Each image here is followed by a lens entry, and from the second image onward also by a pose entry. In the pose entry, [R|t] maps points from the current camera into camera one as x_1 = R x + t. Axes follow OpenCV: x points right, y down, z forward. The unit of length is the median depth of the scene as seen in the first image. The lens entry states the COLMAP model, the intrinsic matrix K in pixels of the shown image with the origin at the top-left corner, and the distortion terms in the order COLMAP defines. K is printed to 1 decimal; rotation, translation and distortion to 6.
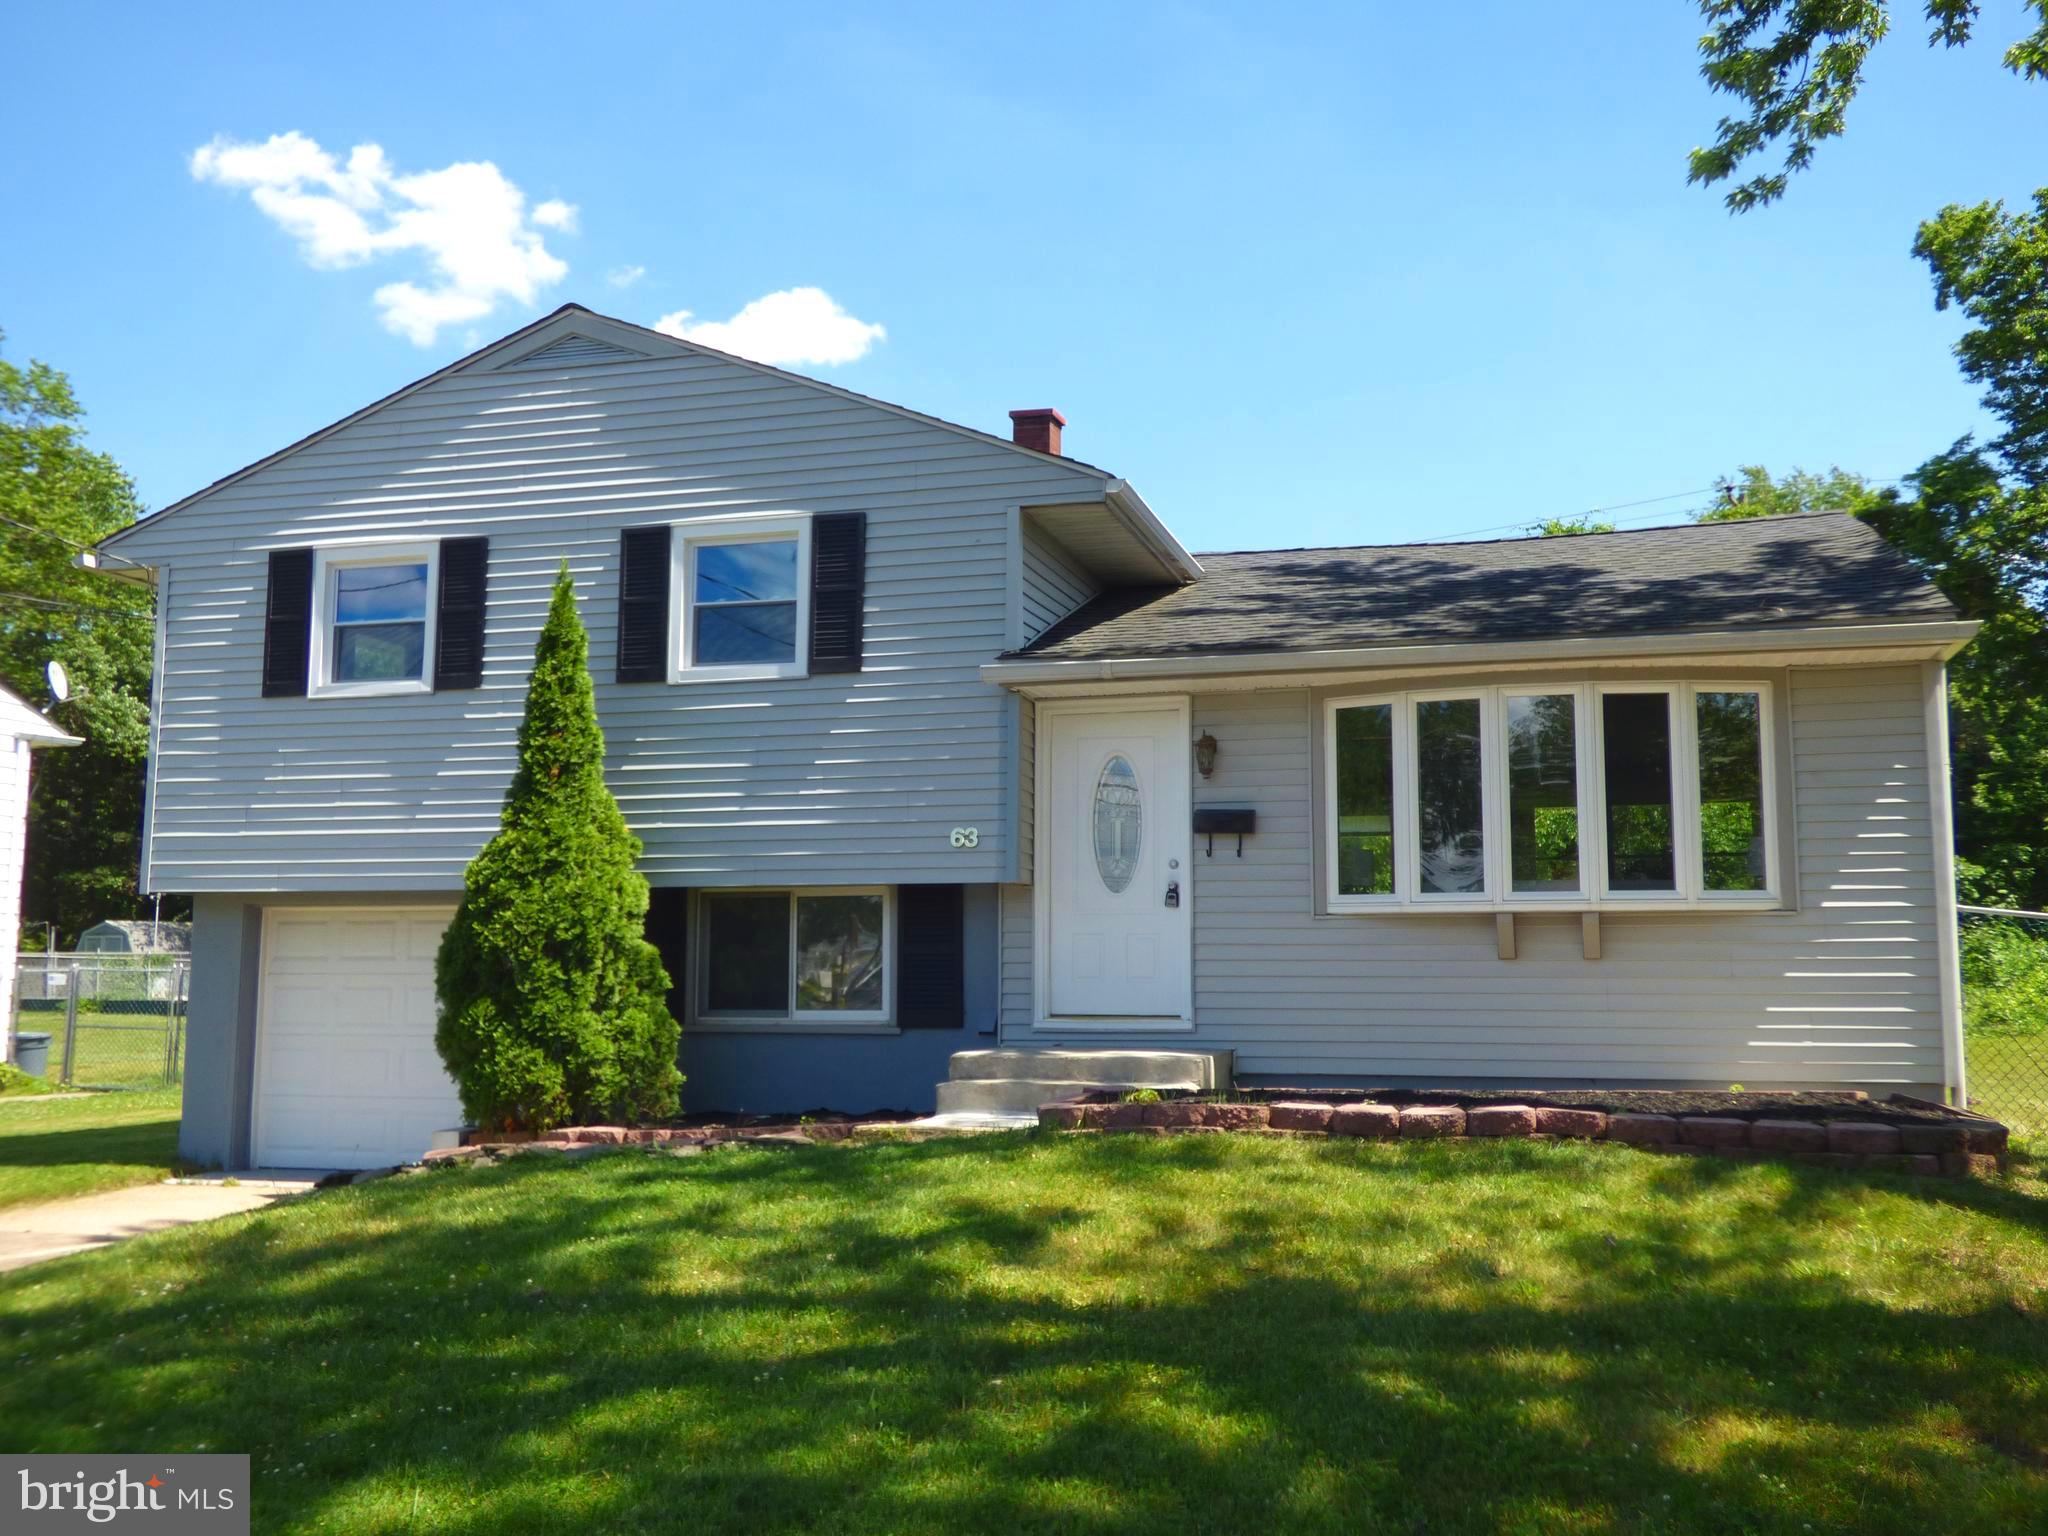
lens RADIAL K [[1896.3, 0, 1031.2], [0, 1896.3, 753.9], [0, 0, 1]] dist [0.008908, 0.000000]
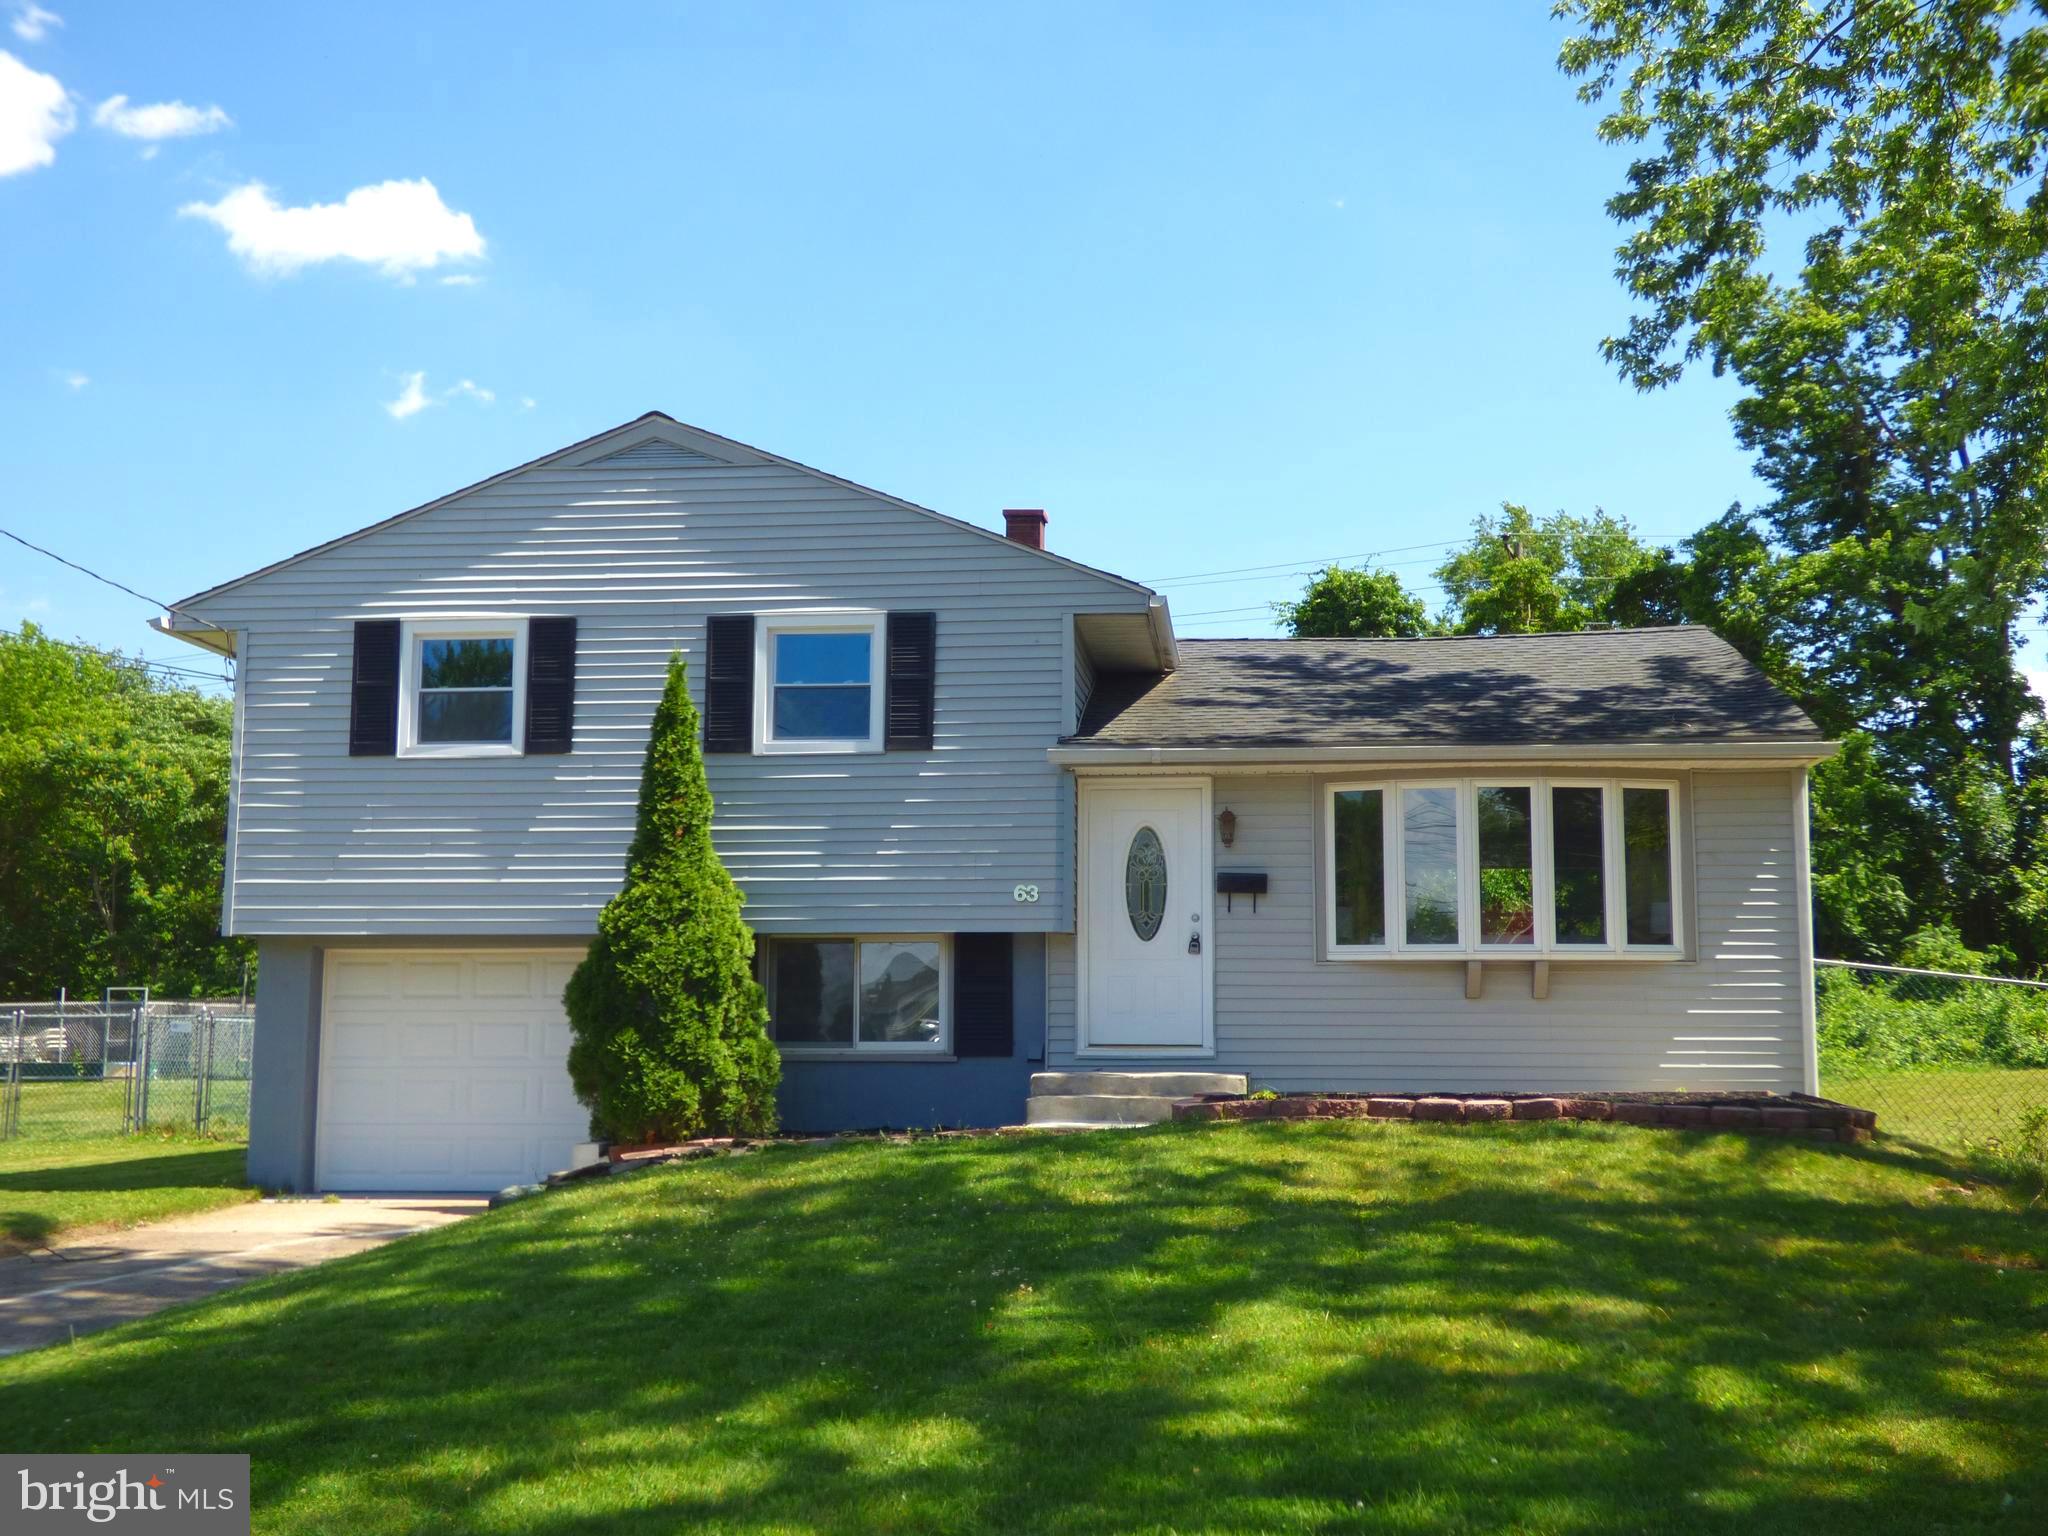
lens RADIAL K [[2215.7, 0, 1030.6], [0, 2215.7, 762.8], [0, 0, 1]] dist [0.026331, 0.000000]
pose [[0.985481, 0.022684, 0.168261, -0.263153], [-0.021085, 0.999714, -0.011287, -0.021890], [-0.168469, 0.007576, 0.985678, -0.357645]]
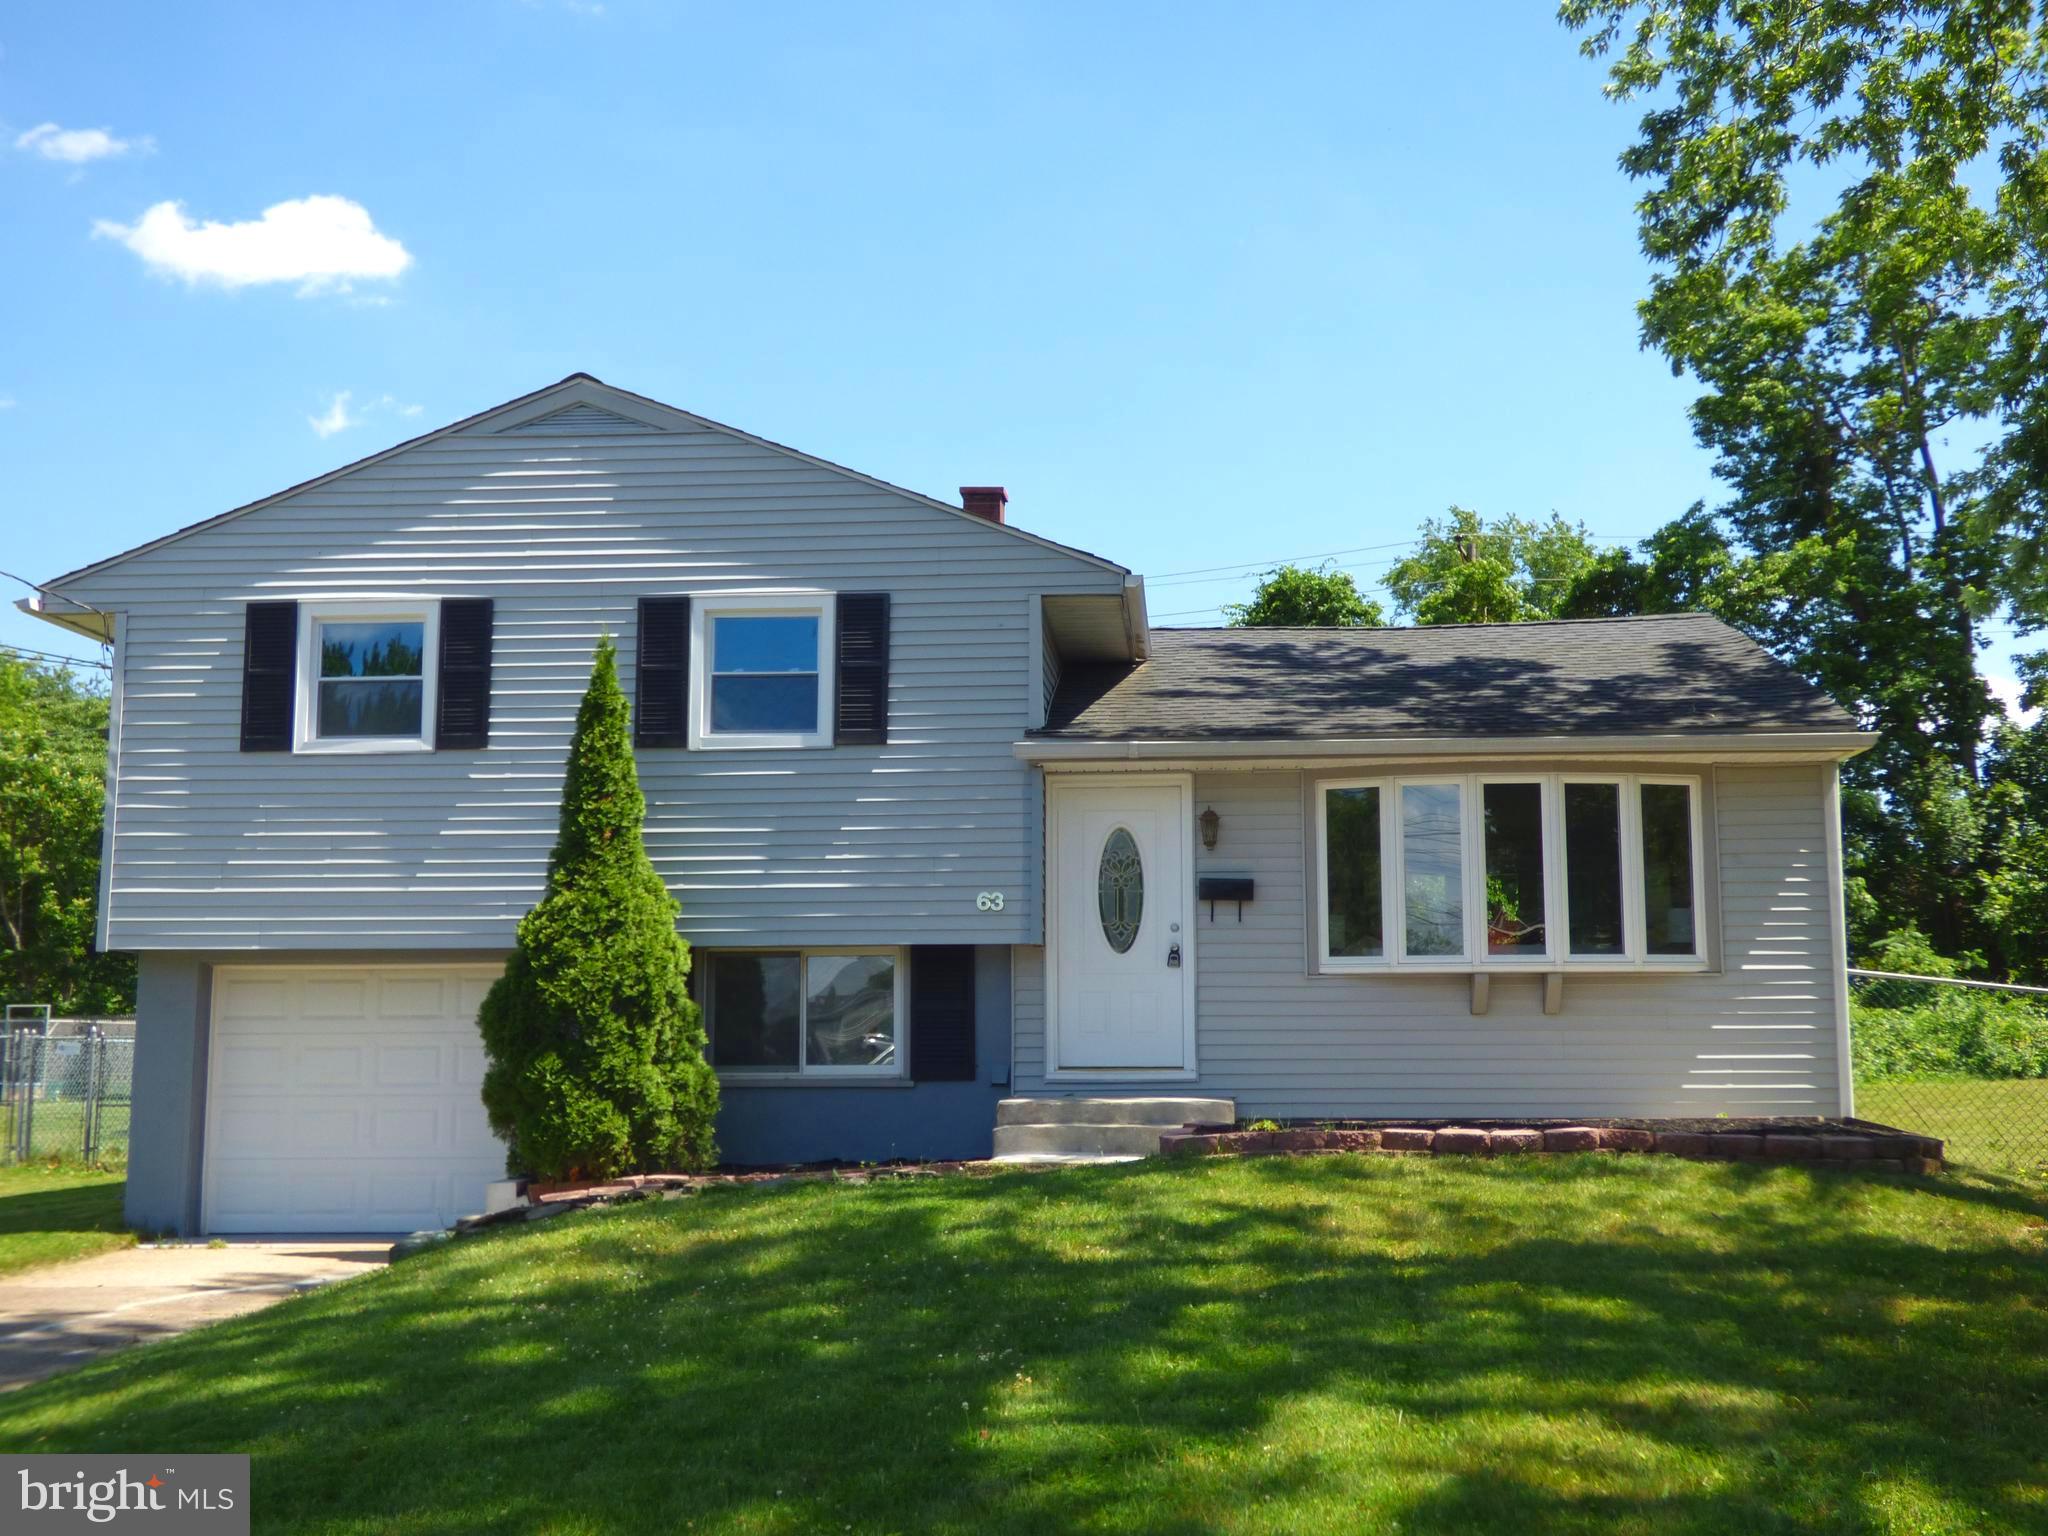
lens RADIAL K [[2215.7, 0, 1038.8], [0, 2215.7, 756.6], [0, 0, 1]] dist [0.026331, 0.000000]
pose [[0.979578, 0.022743, 0.199775, -0.257979], [-0.019249, 0.999626, -0.019415, -0.014189], [-0.200142, 0.015173, 0.979649, -0.235011]]
